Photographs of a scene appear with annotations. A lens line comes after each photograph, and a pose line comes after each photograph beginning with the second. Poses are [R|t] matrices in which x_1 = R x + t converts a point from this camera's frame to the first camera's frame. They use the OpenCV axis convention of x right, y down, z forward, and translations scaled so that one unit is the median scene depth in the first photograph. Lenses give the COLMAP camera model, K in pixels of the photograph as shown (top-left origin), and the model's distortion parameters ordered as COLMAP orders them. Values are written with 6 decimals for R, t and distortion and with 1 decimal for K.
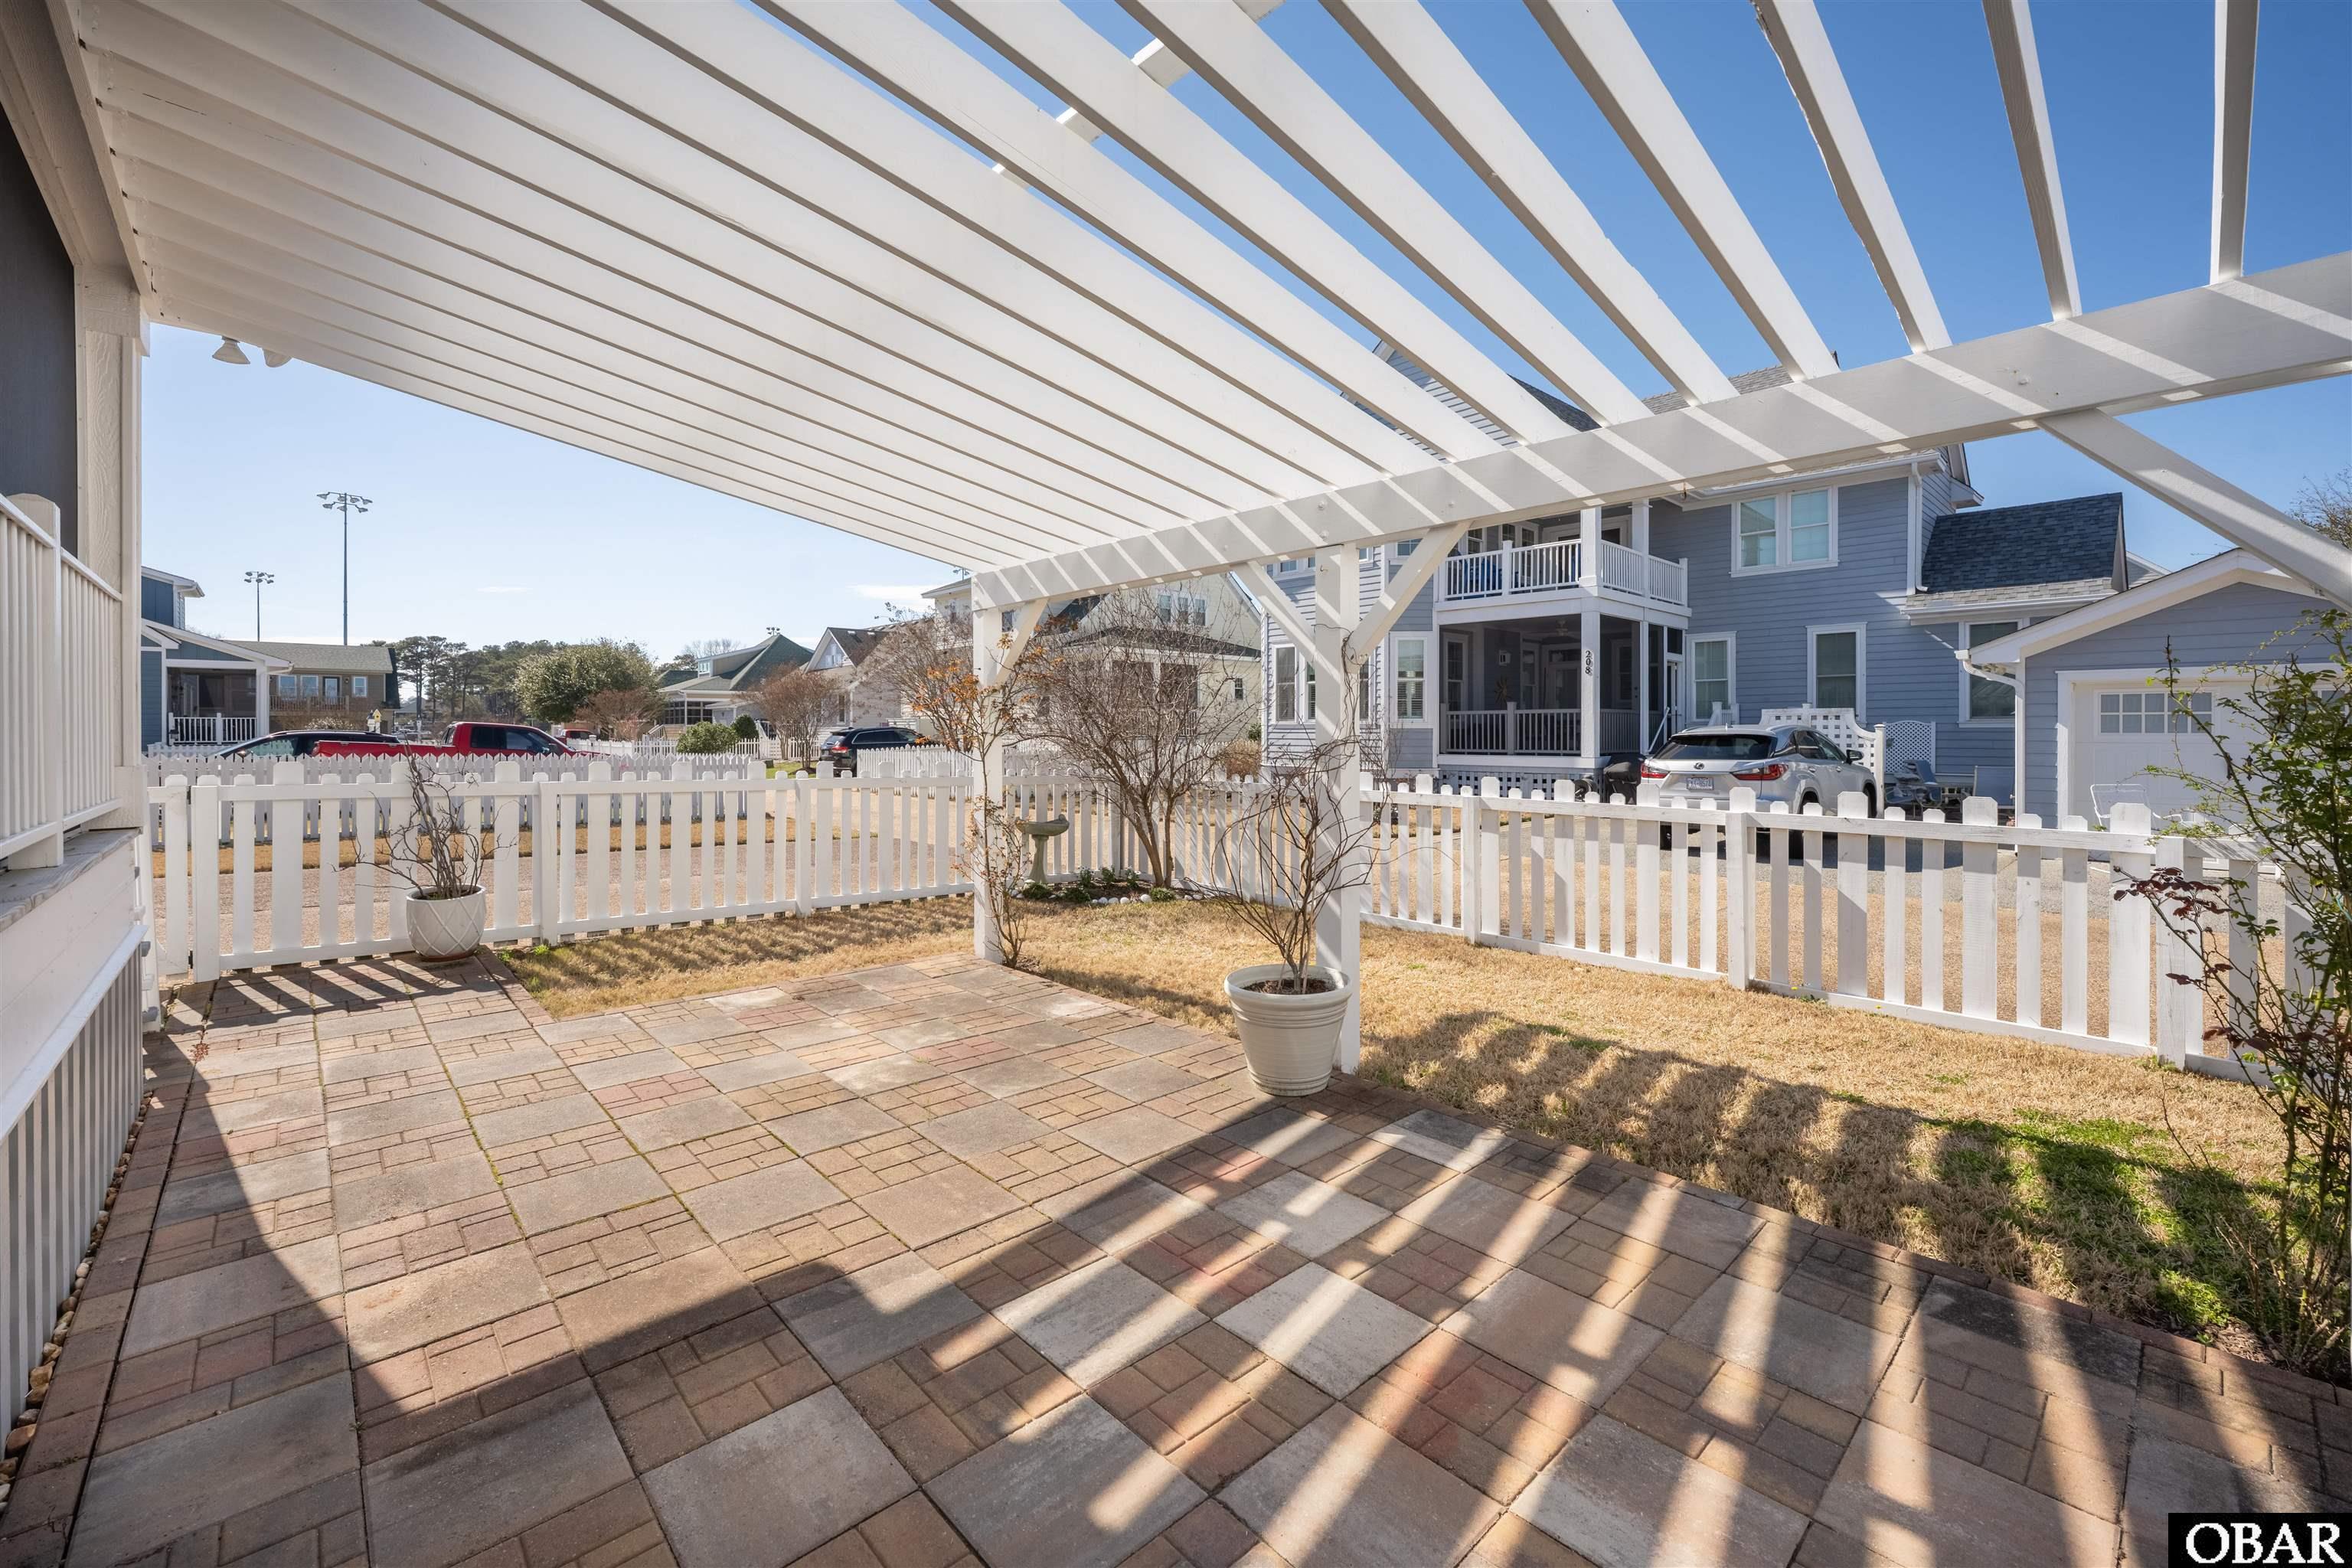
lens RADIAL K [[963.9, 0, 1180.9], [0, 963.9, 734.5], [0, 0, 1]] dist [0.000634, -0.000048]
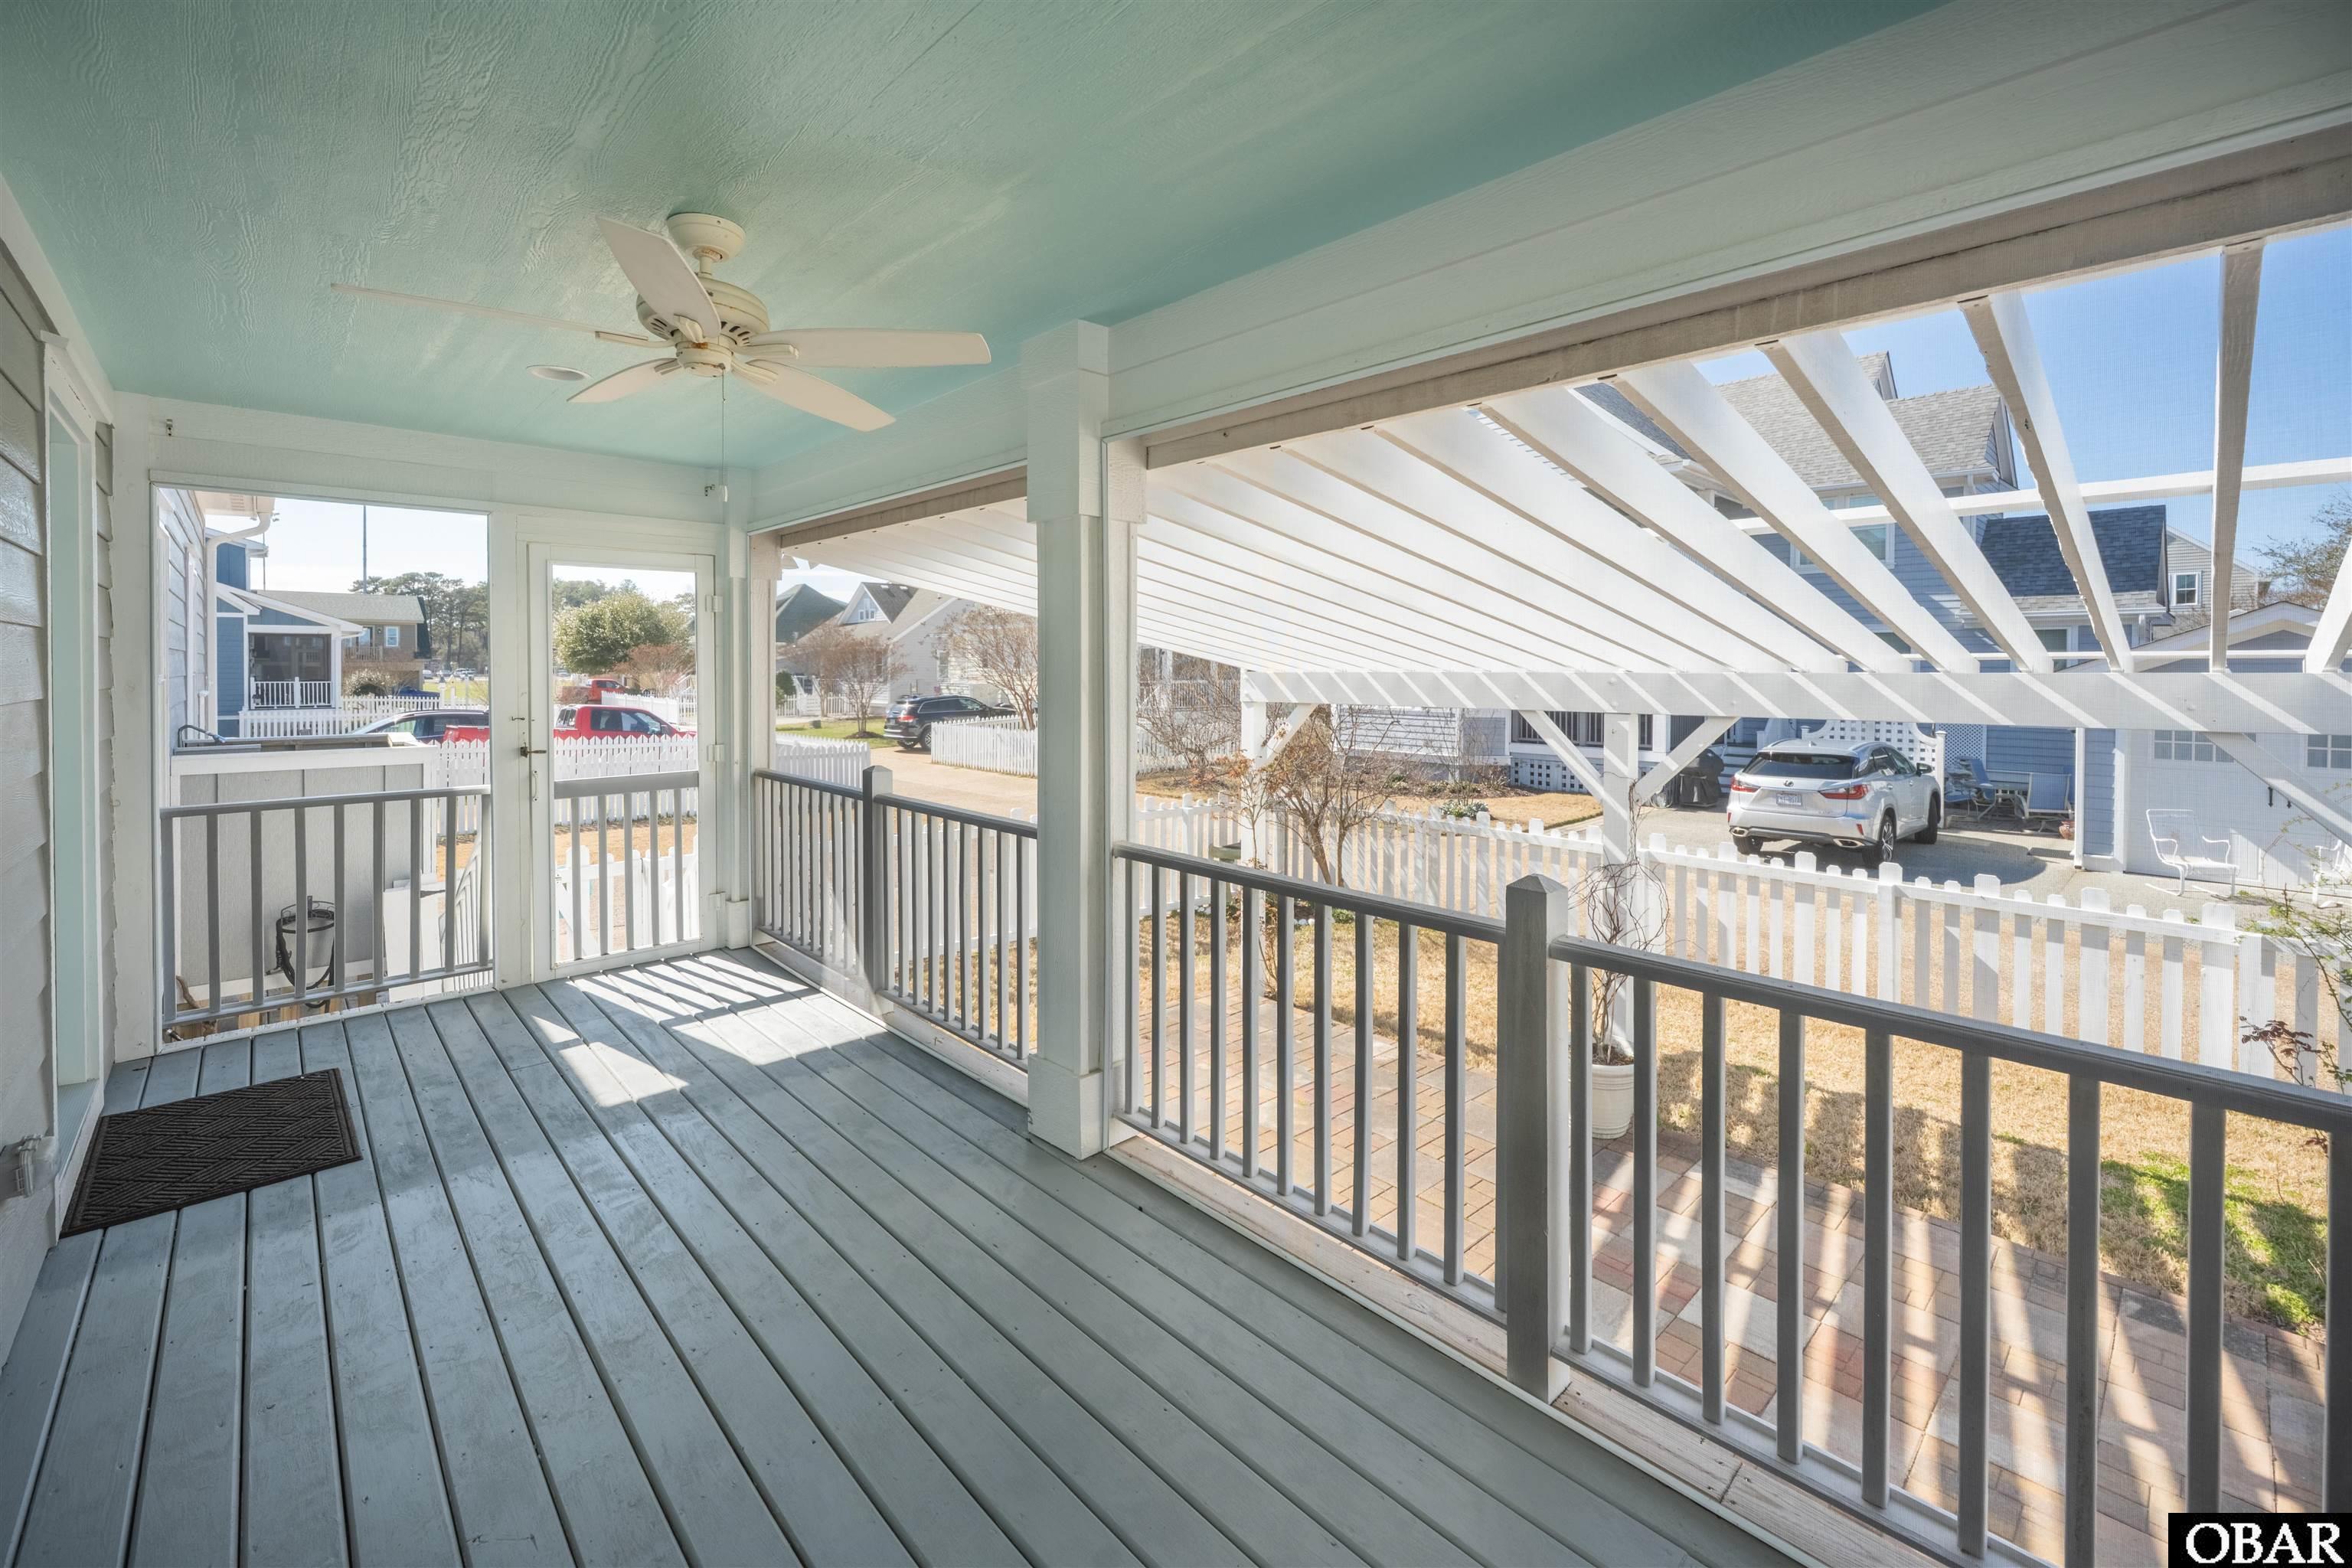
lens RADIAL K [[989.6, 0, 1178.1], [0, 989.6, 678.8], [0, 0, 1]] dist [0.000992, -0.000238]
pose [[0.999956, 0.008629, 0.003683, -0.451469], [-0.008660, 0.999925, 0.008626, -0.251347], [-0.003608, -0.008658, 0.999956, -0.344222]]
